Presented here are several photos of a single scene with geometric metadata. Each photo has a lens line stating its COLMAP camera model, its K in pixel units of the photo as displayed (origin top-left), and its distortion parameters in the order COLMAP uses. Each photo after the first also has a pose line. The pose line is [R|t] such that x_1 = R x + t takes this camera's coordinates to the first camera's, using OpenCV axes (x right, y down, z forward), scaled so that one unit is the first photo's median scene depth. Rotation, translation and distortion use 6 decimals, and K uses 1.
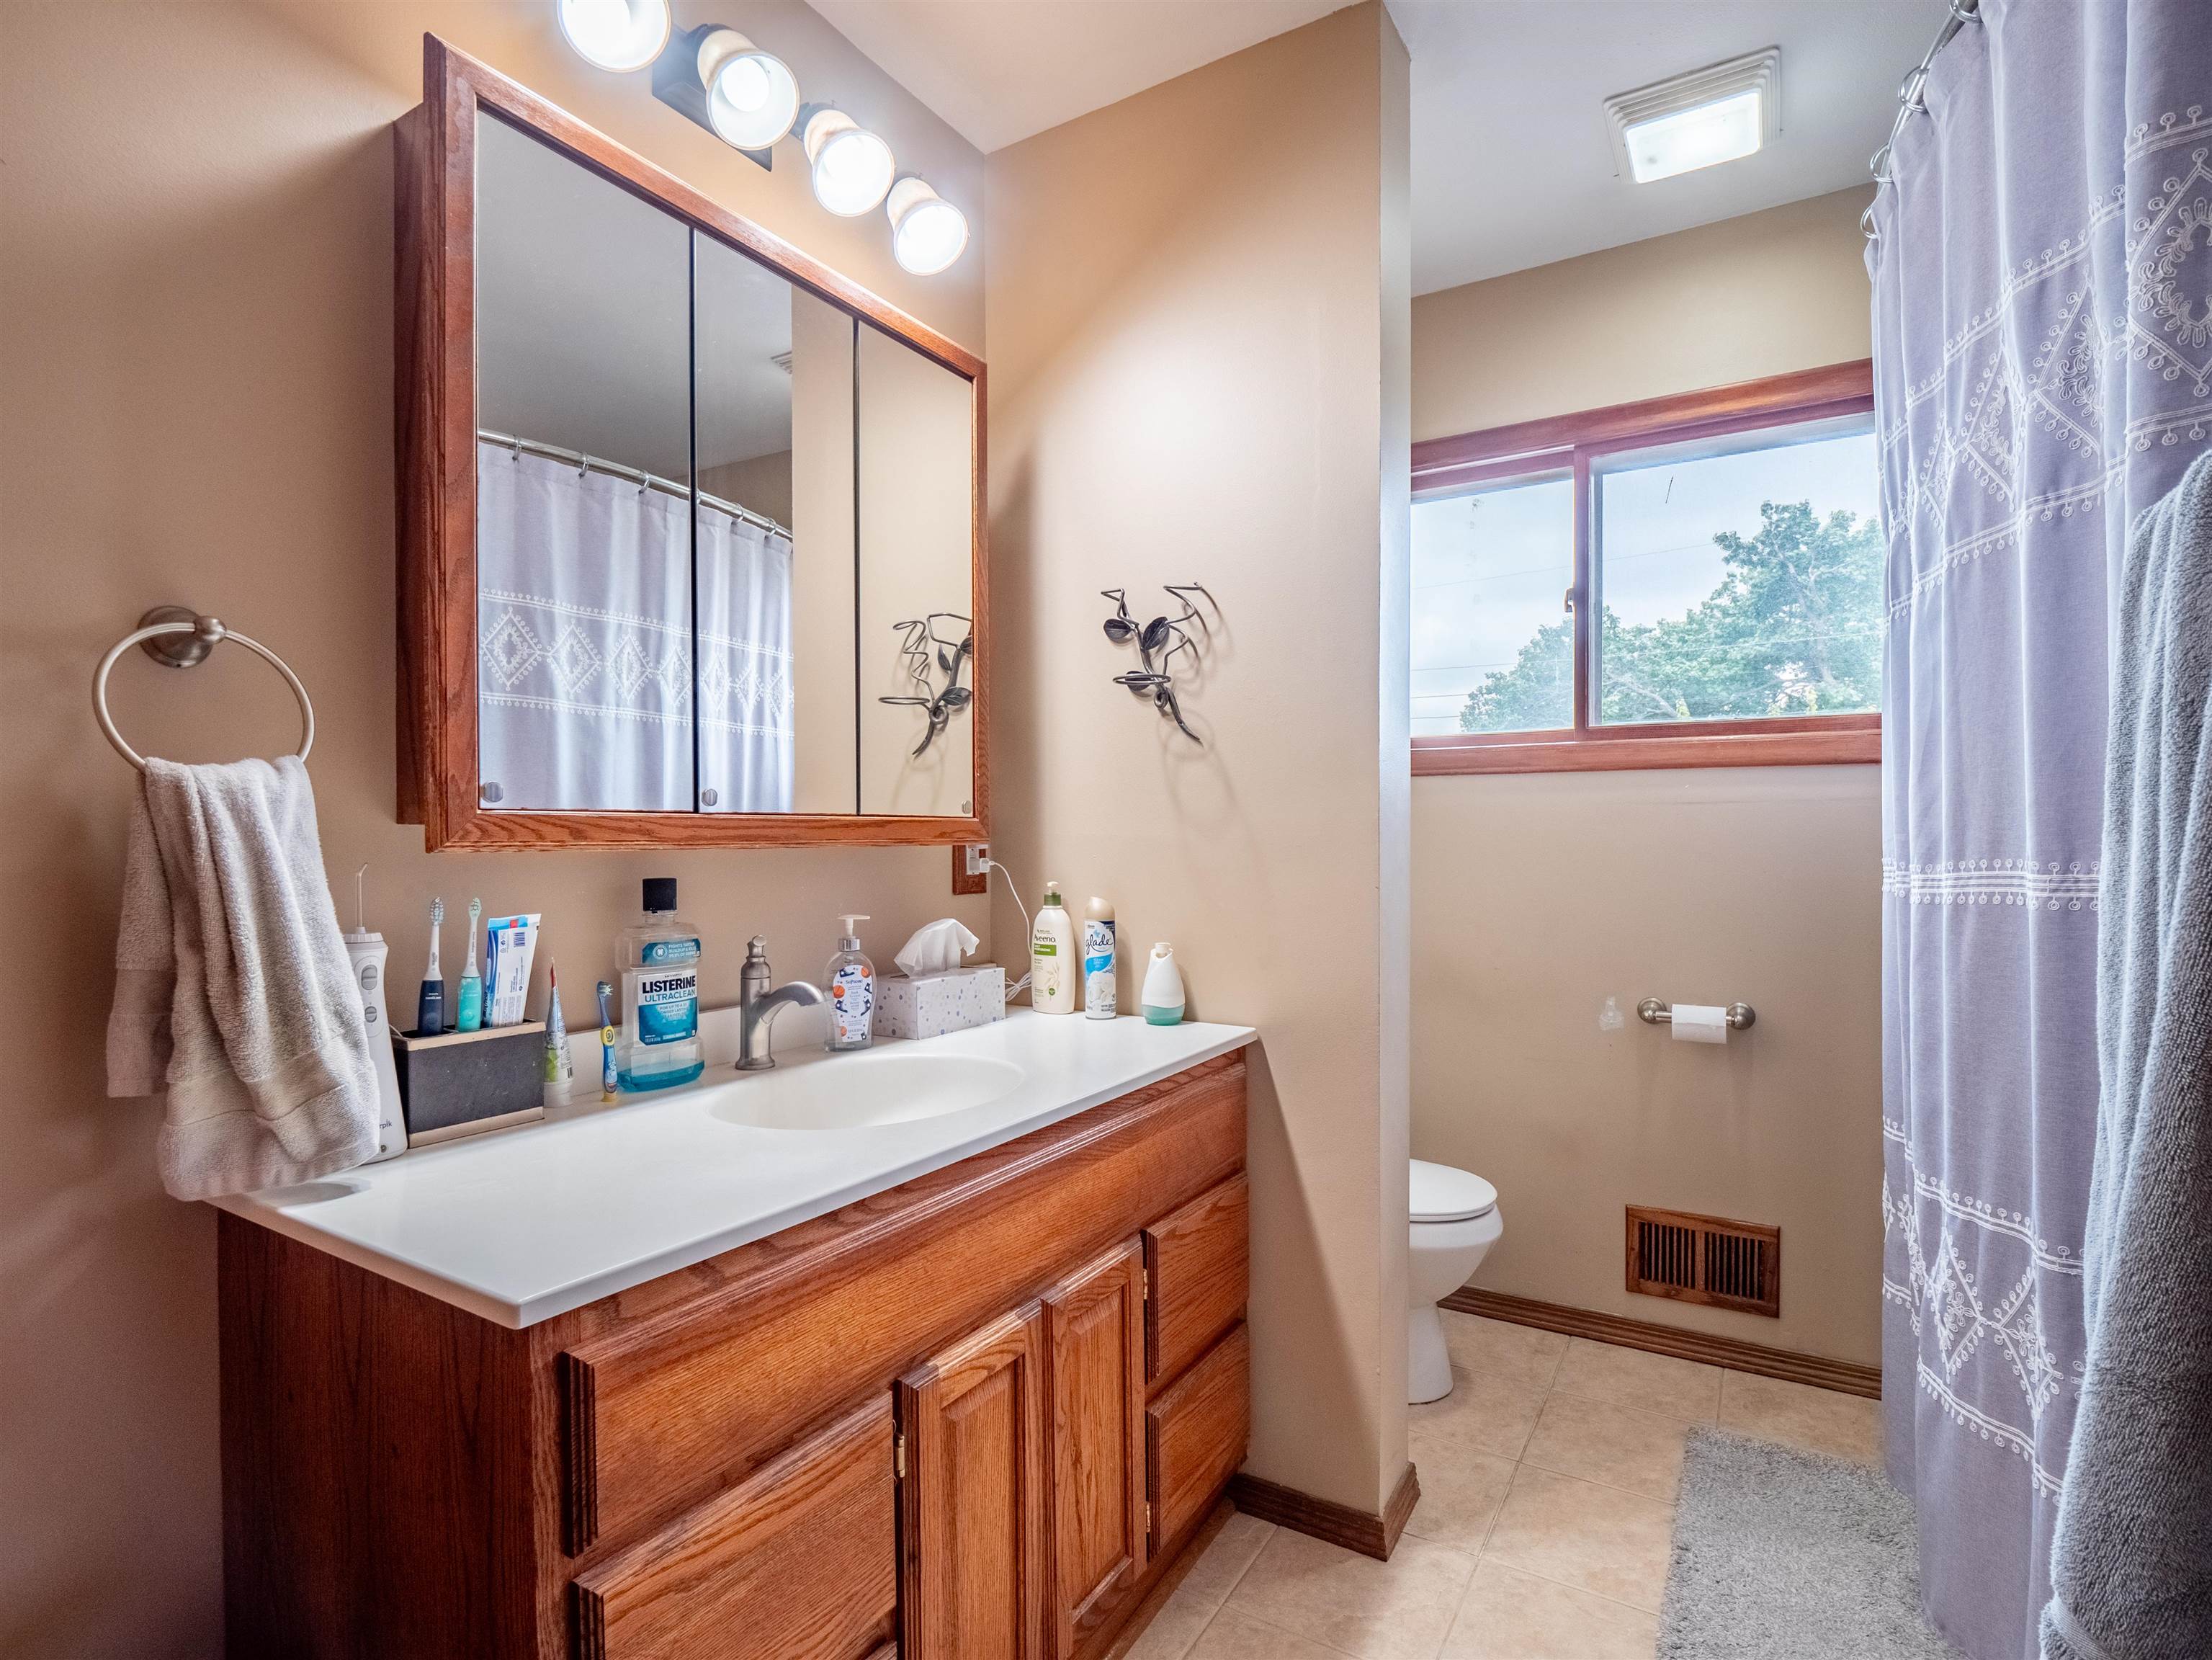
lens RADIAL K [[1083.4, 0, 1111.0], [0, 1083.4, 849.7], [0, 0, 1]] dist [-0.014992, 0.000130]
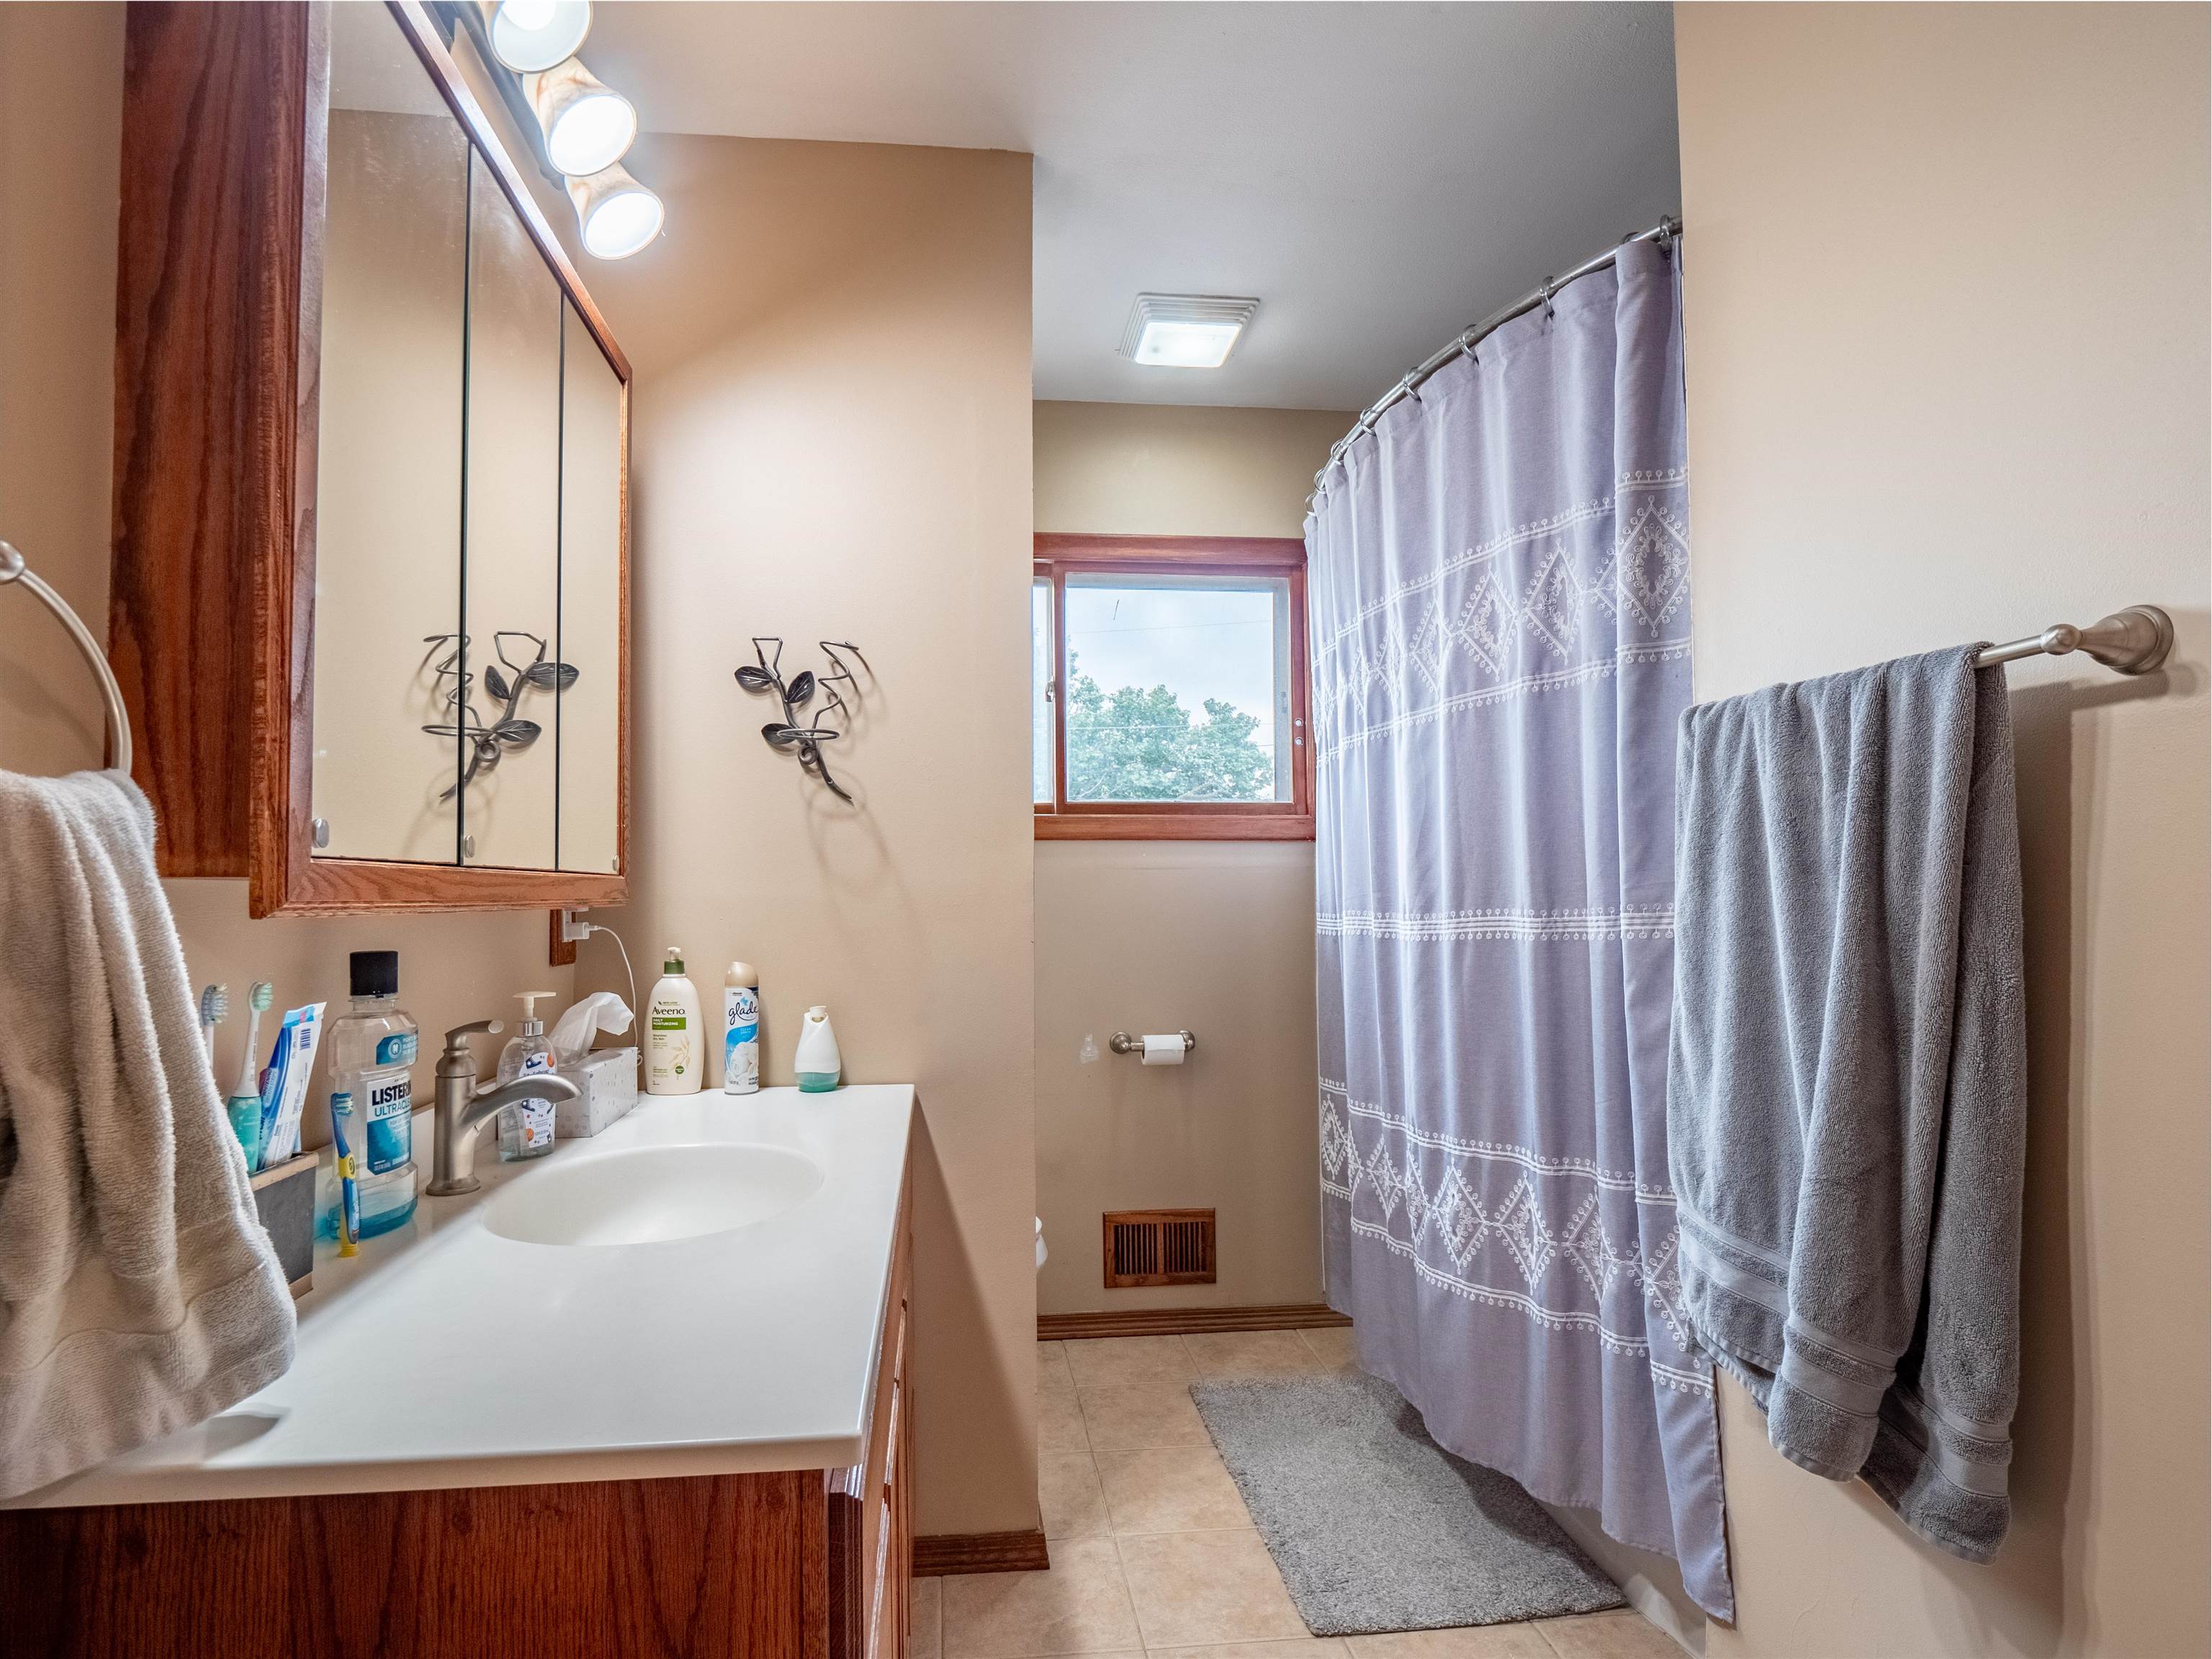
lens RADIAL K [[1126.3, 0, 1033.6], [0, 1126.3, 858.7], [0, 0, 1]] dist [-0.010853, -0.005325]
pose [[0.804245, 0.017984, 0.594026, -0.480334], [0.010422, 0.998962, -0.044354, 0.001146], [-0.594207, 0.041863, 0.803222, 0.086395]]
